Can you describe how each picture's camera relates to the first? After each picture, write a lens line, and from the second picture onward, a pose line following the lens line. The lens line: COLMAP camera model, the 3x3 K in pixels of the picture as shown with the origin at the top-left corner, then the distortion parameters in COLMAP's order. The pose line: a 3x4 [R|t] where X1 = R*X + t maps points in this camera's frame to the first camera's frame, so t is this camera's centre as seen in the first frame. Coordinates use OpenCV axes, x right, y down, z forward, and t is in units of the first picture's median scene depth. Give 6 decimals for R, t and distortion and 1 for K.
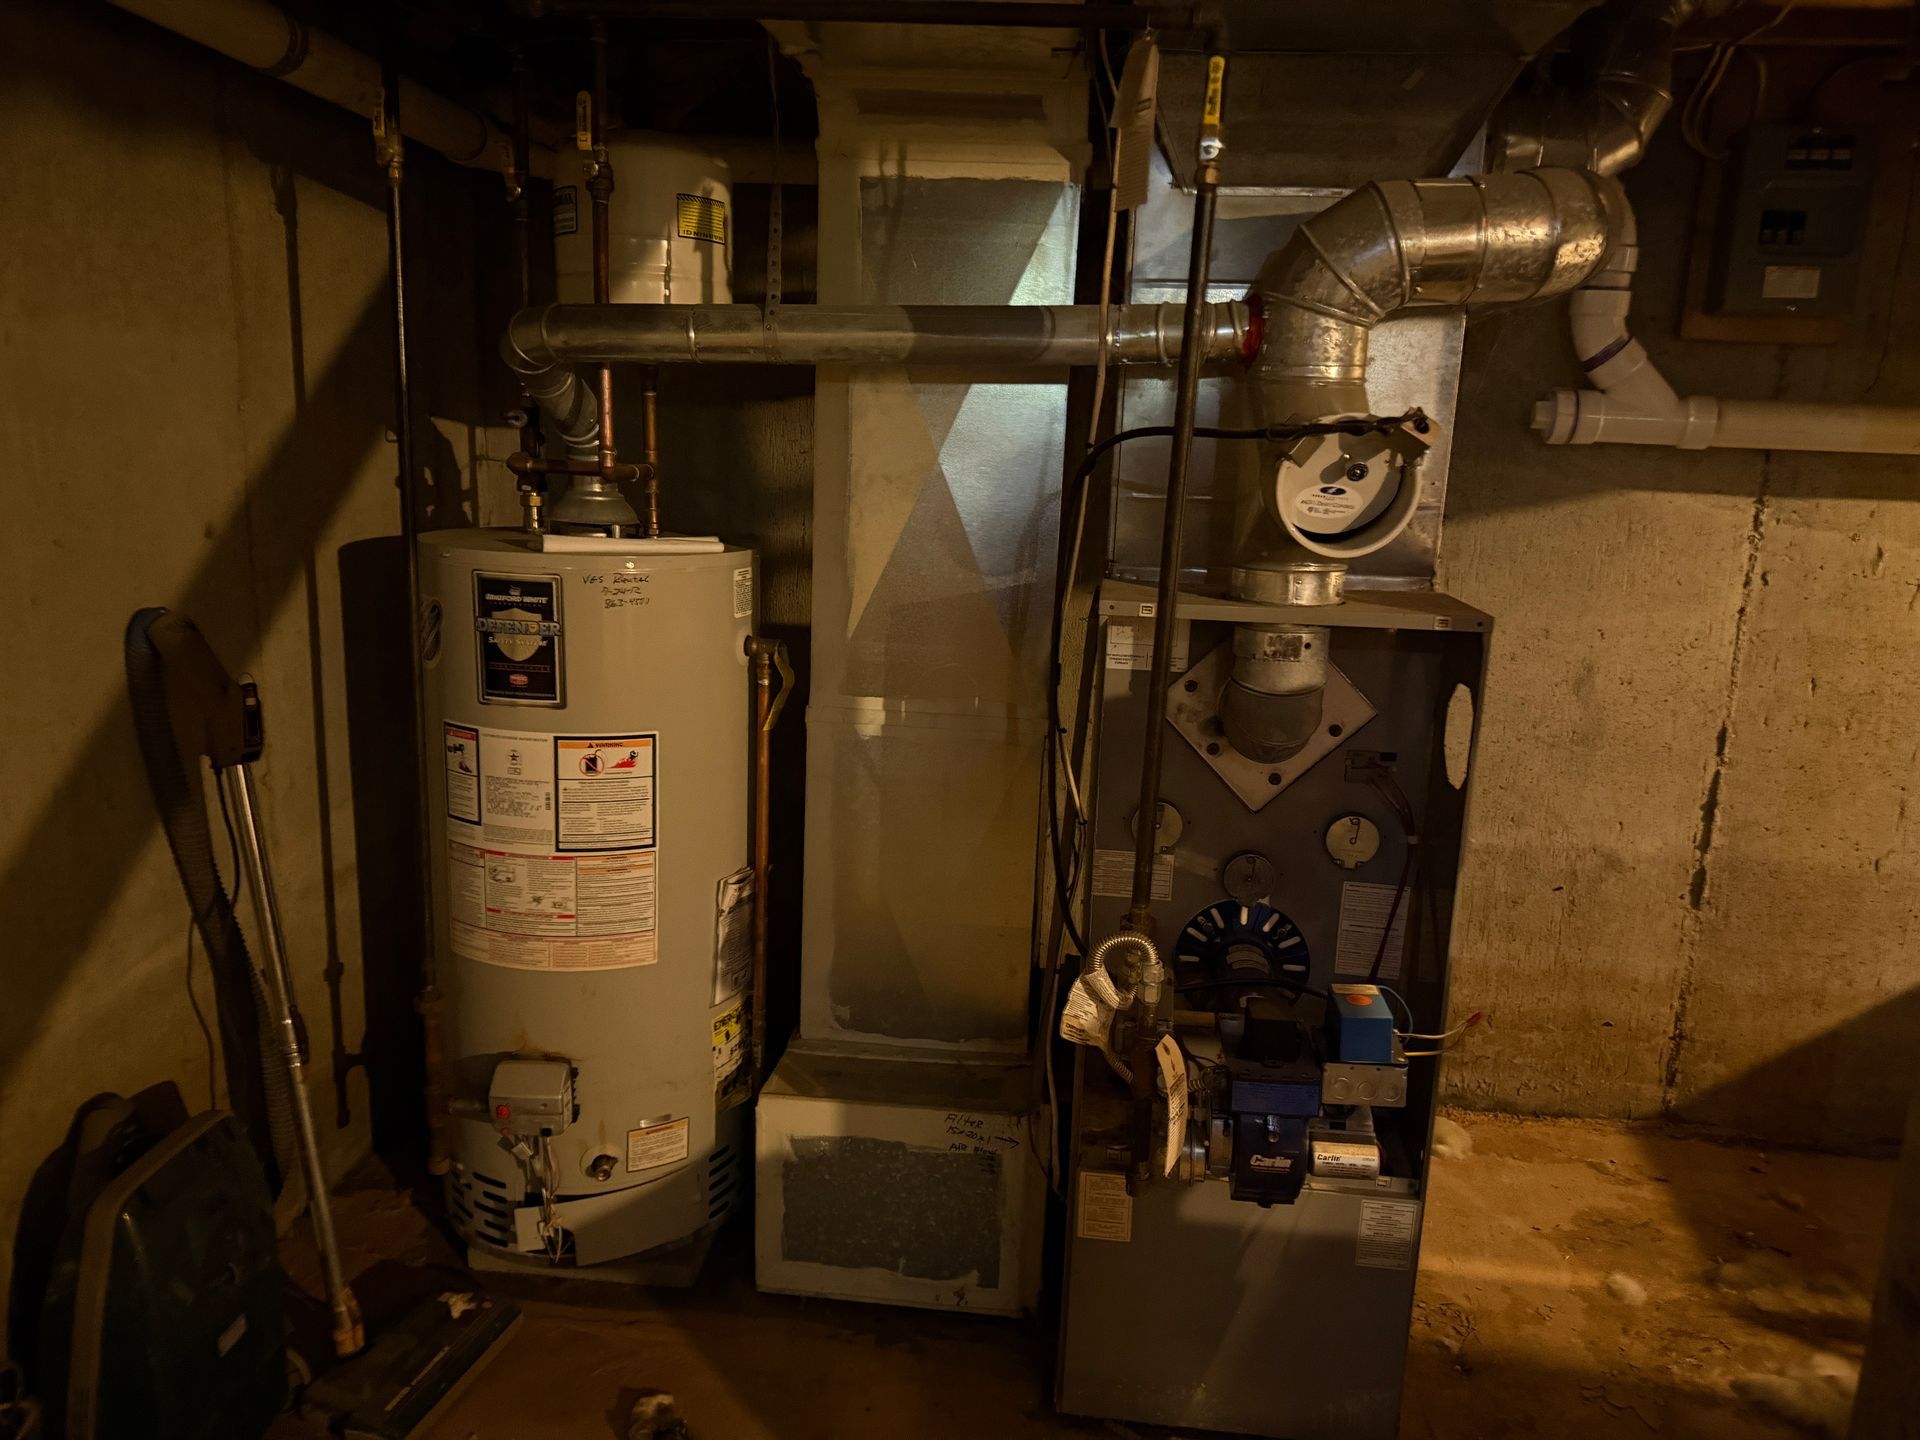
lens RADIAL K [[1303.5, 0, 967.6], [0, 1303.5, 718.4], [0, 0, 1]] dist [0.109099, -0.167915]
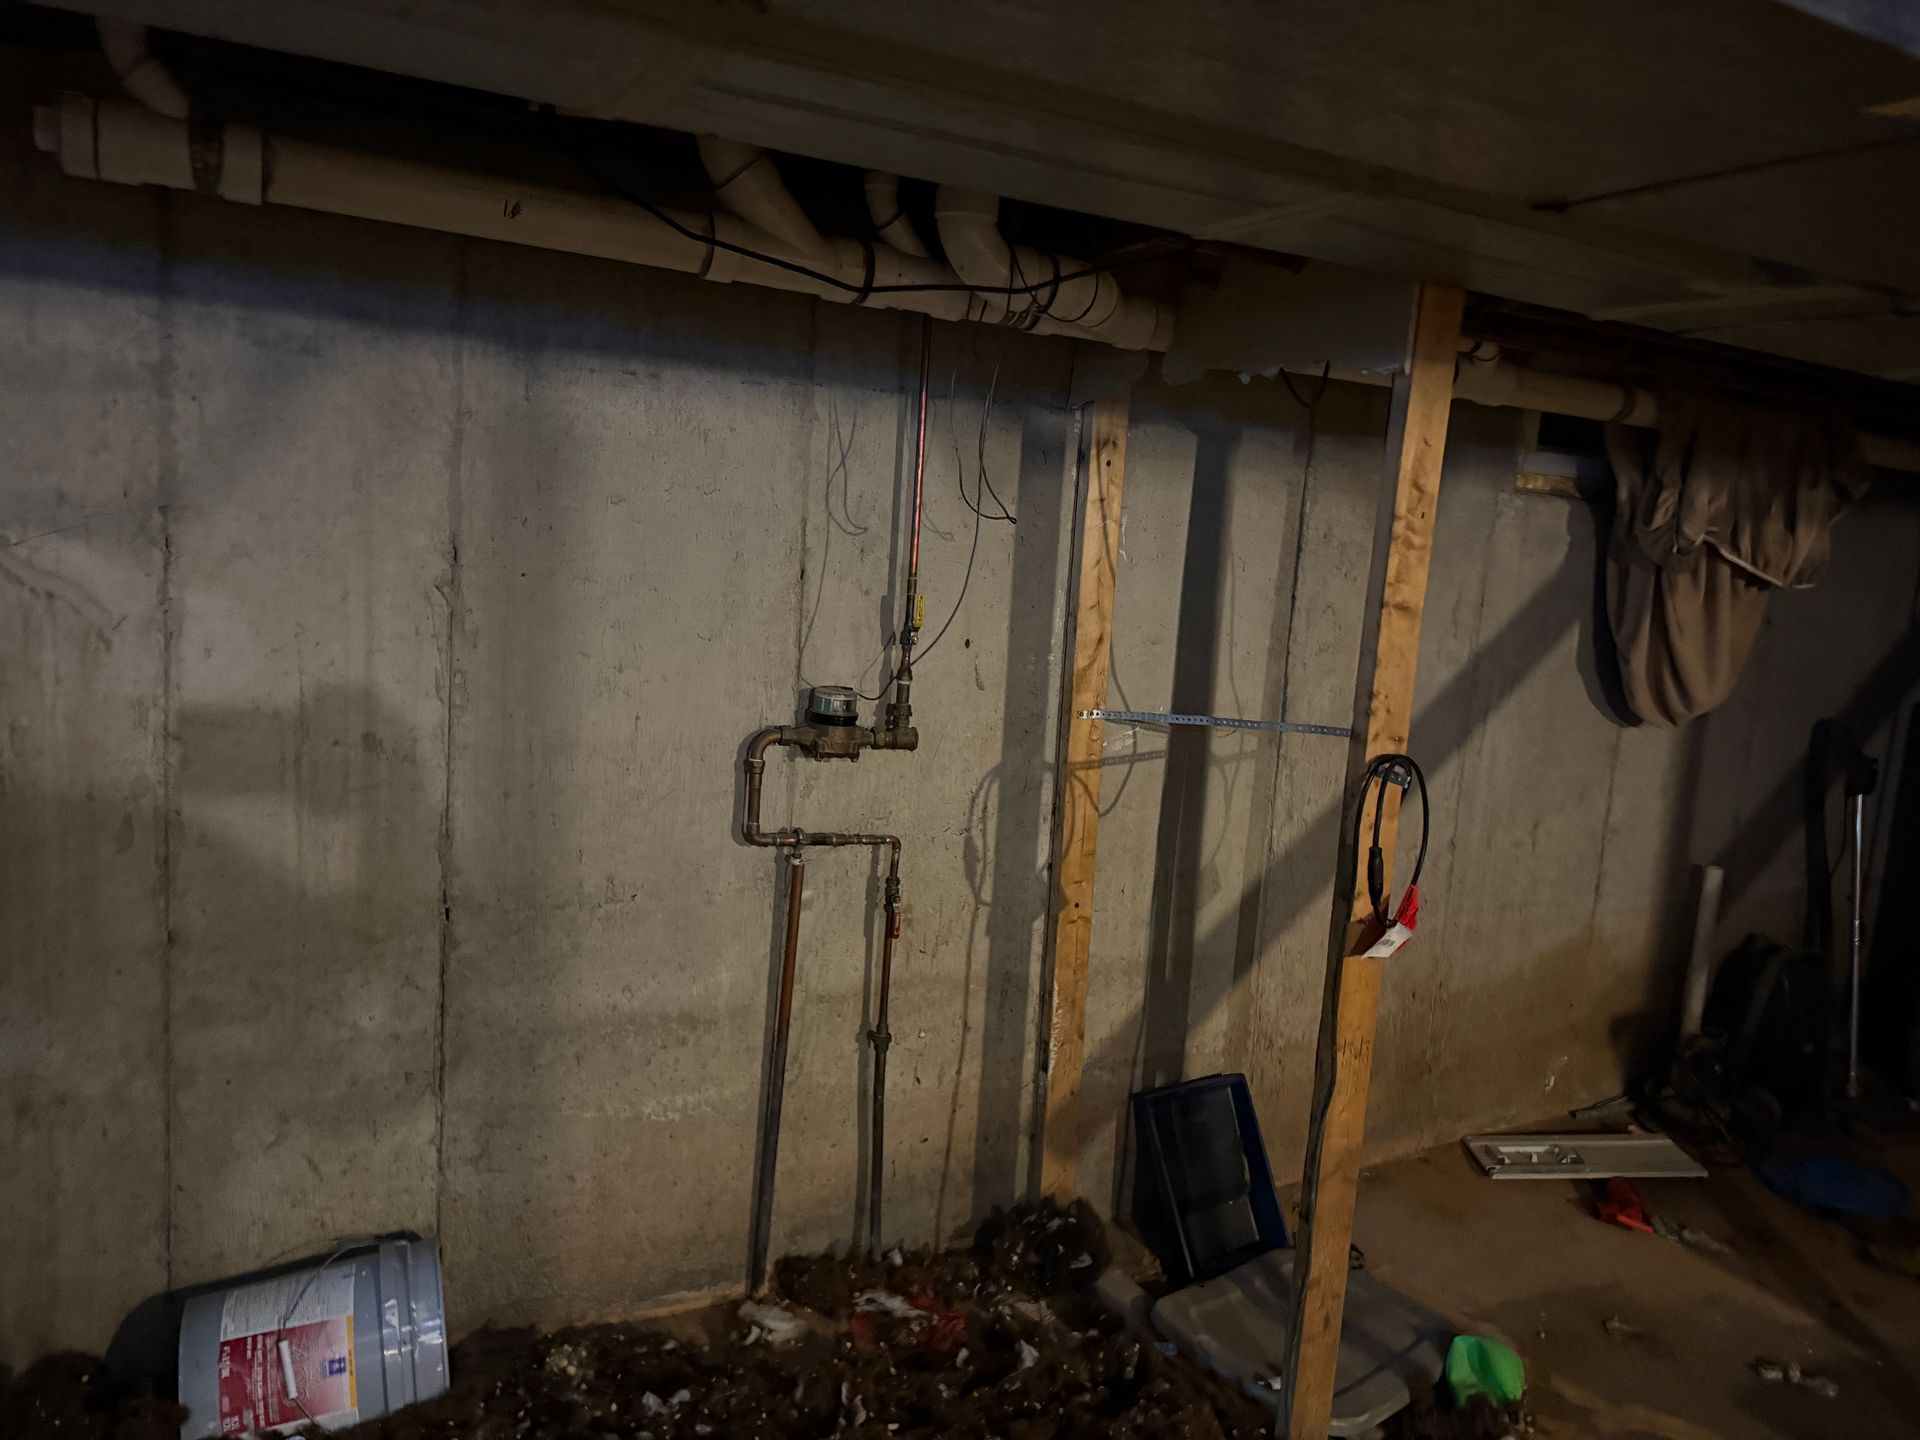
lens RADIAL K [[1362.8, 0, 965.1], [0, 1362.8, 707.5], [0, 0, 1]] dist [0.077722, -0.107543]
pose [[0.579382, 0.119601, -0.806233, 0.355540], [-0.222461, 0.974822, -0.015257, 0.227139], [0.784110, 0.188195, 0.591401, -1.334357]]
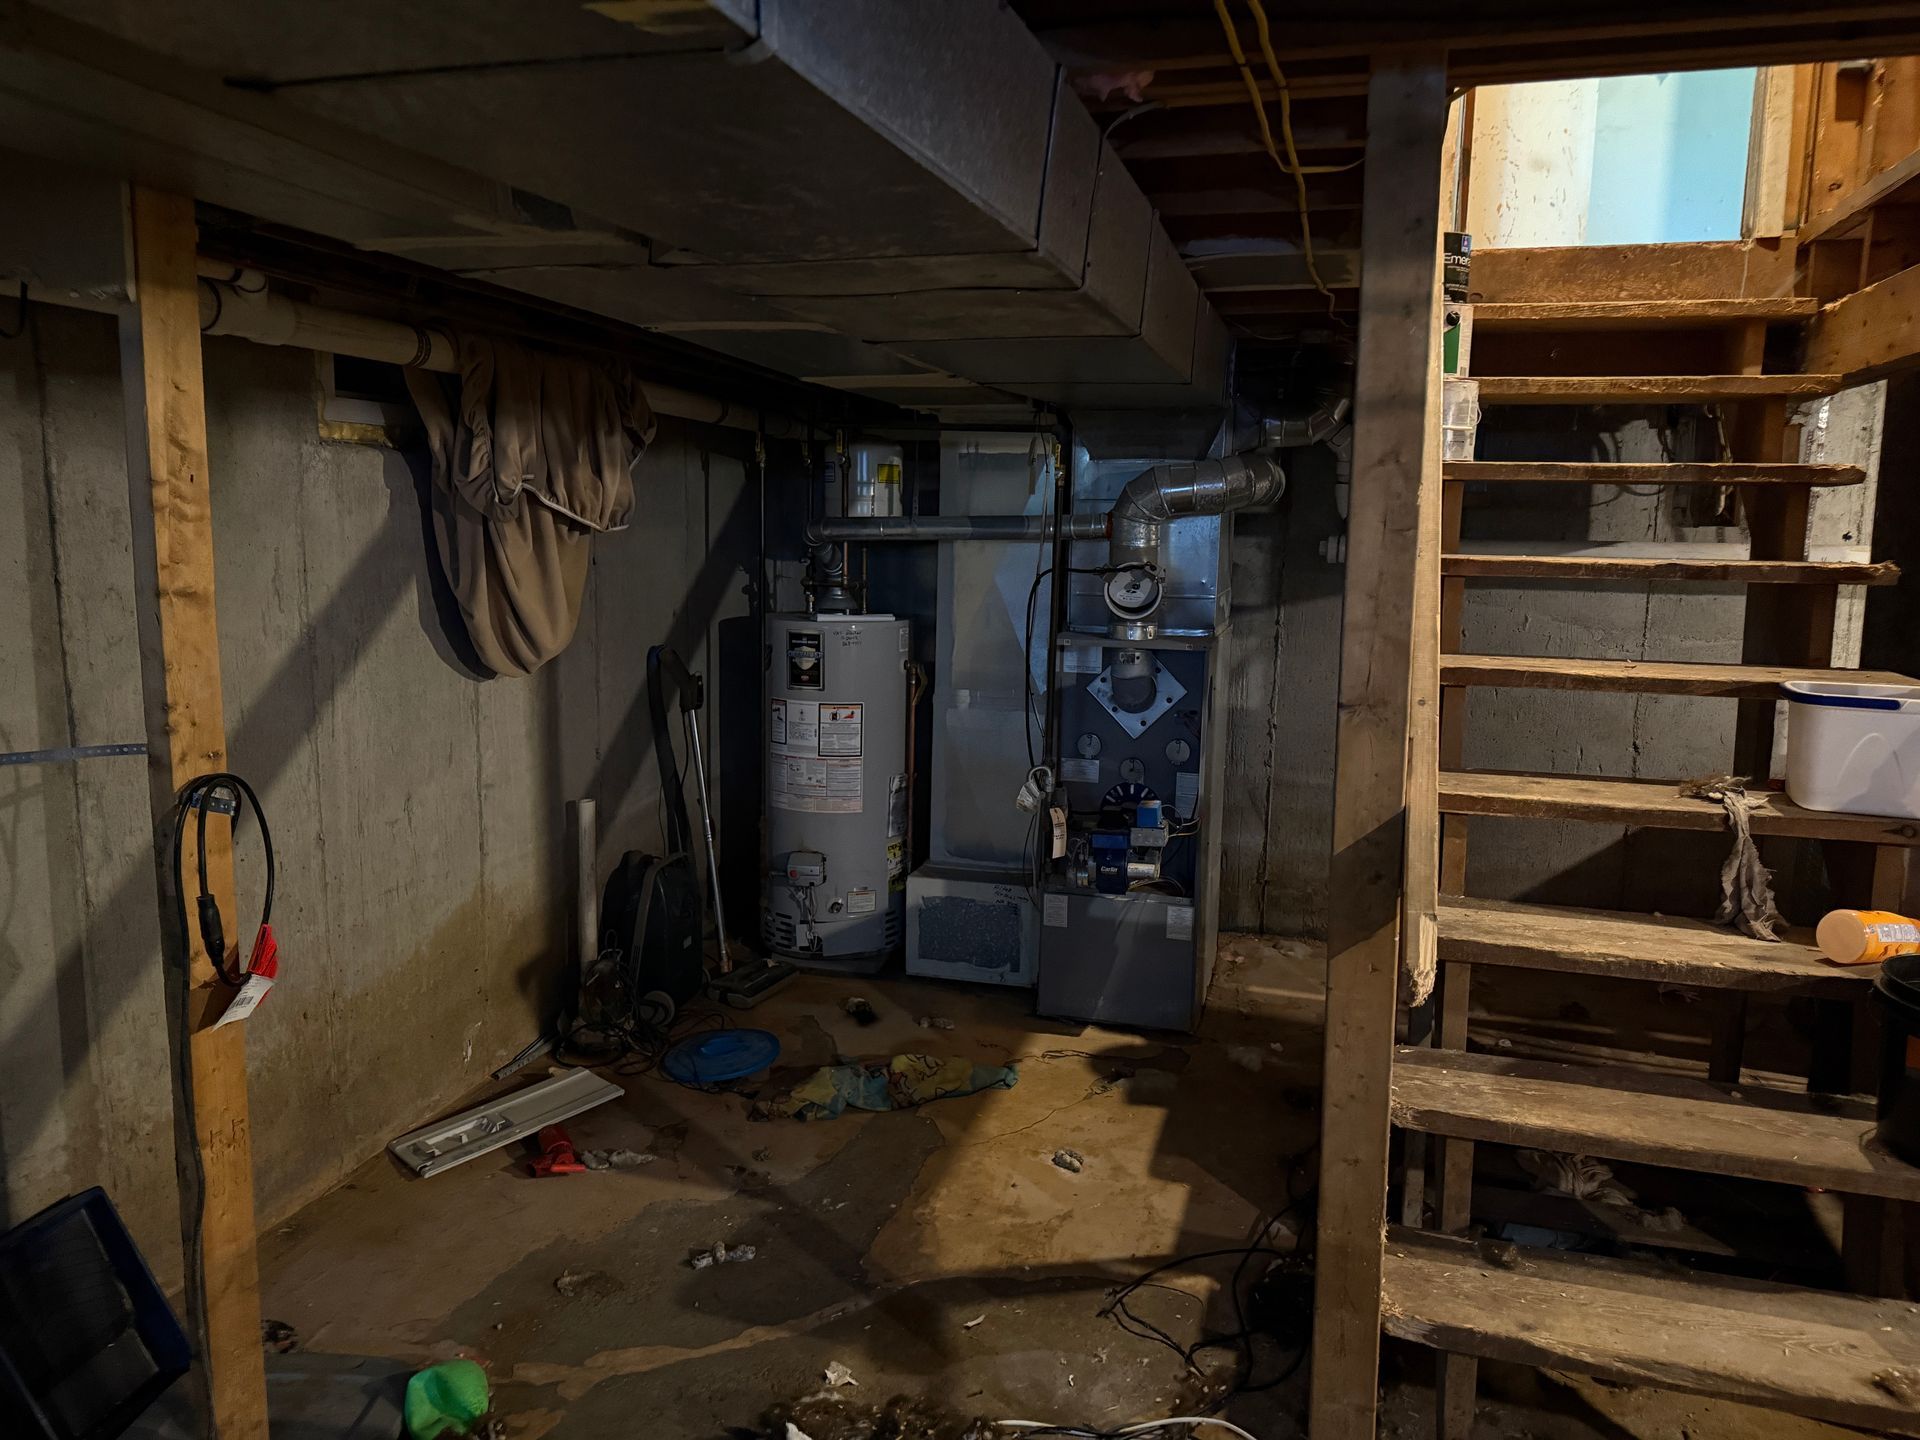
lens RADIAL K [[1362.8, 0, 965.1], [0, 1362.8, 707.5], [0, 0, 1]] dist [0.077722, -0.107543]
pose [[0.986778, 0.002760, -0.162057, 0.298600], [-0.014933, 0.997151, -0.073945, 0.183745], [0.161391, 0.075387, 0.984007, -1.208564]]
